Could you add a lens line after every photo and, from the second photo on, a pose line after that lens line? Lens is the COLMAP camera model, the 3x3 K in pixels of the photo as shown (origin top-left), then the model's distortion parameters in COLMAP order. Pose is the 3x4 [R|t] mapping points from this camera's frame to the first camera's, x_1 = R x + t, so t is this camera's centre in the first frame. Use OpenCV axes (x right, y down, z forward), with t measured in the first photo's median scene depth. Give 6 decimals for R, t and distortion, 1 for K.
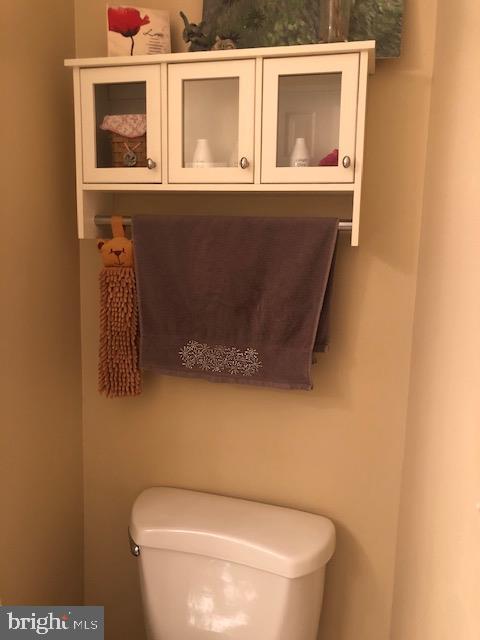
lens RADIAL K [[523.2, 0, 243.6], [0, 523.2, 315.0], [0, 0, 1]] dist [0.016844, -0.014118]
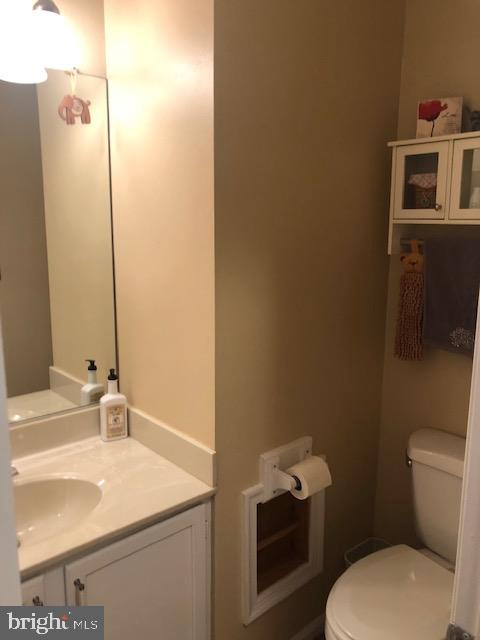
lens RADIAL K [[523.2, 0, 242.8], [0, 523.2, 317.7], [0, 0, 1]] dist [0.016844, -0.014118]
pose [[0.819828, 0.083396, -0.566504, 0.230051], [-0.068284, 0.996516, 0.047880, -0.003900], [0.568523, -0.000571, 0.822667, -0.526455]]
